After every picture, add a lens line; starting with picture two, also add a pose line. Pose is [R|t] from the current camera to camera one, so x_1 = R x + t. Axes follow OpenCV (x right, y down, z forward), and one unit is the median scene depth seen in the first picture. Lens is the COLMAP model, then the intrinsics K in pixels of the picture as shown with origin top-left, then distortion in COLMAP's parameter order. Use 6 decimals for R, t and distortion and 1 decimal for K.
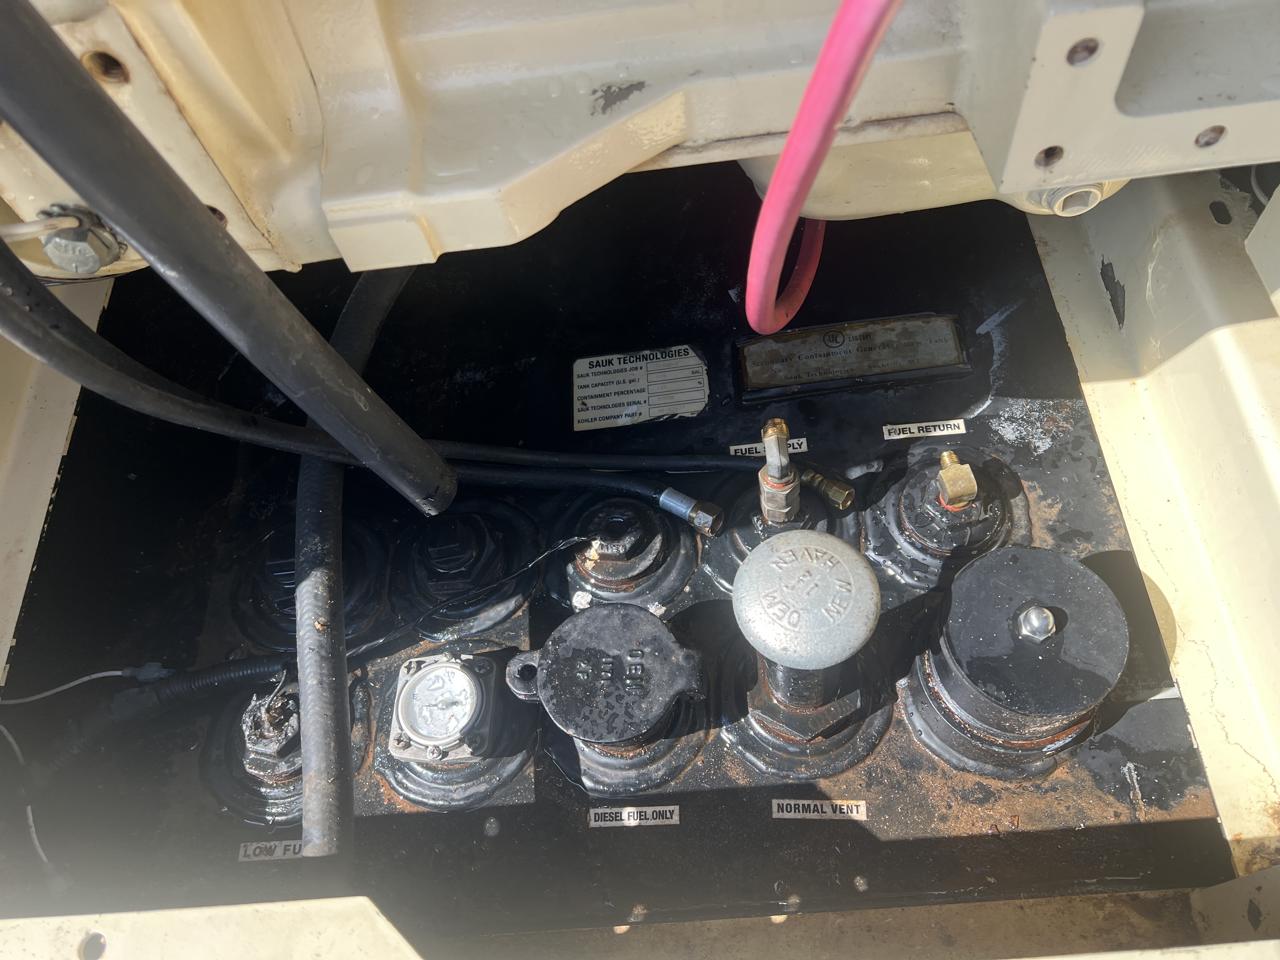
lens RADIAL K [[974.4, 0, 643.8], [0, 974.4, 479.1], [0, 0, 1]] dist [0.058740, -0.077787]
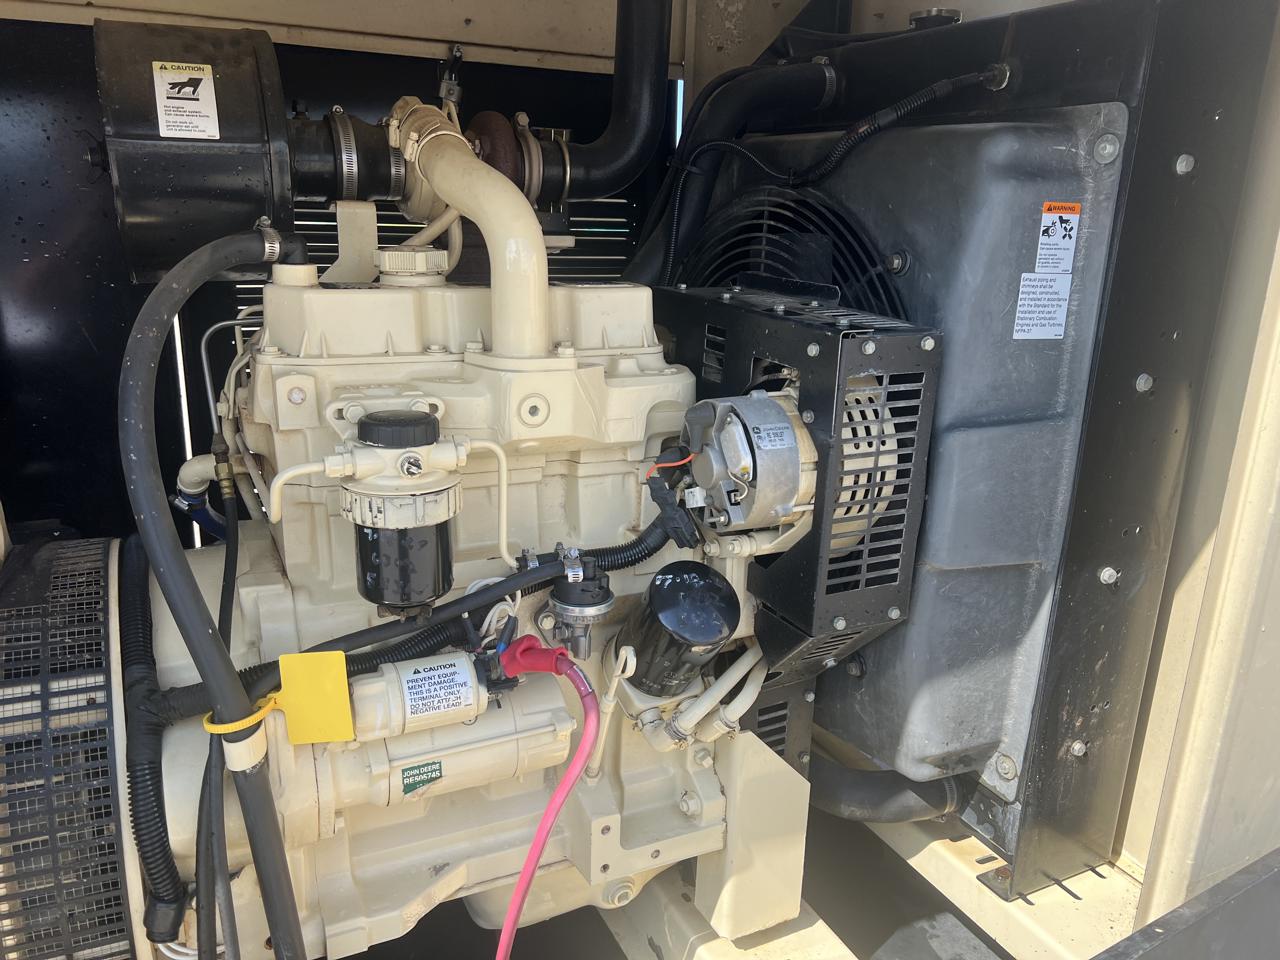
lens RADIAL K [[974.4, 0, 640.2], [0, 974.4, 483.6], [0, 0, 1]] dist [0.058740, -0.077787]
pose [[0.913938, 0.031988, 0.404592, -0.601653], [0.264917, 0.708206, -0.654418, 0.685637], [-0.307468, 0.705281, 0.638782, -1.444959]]
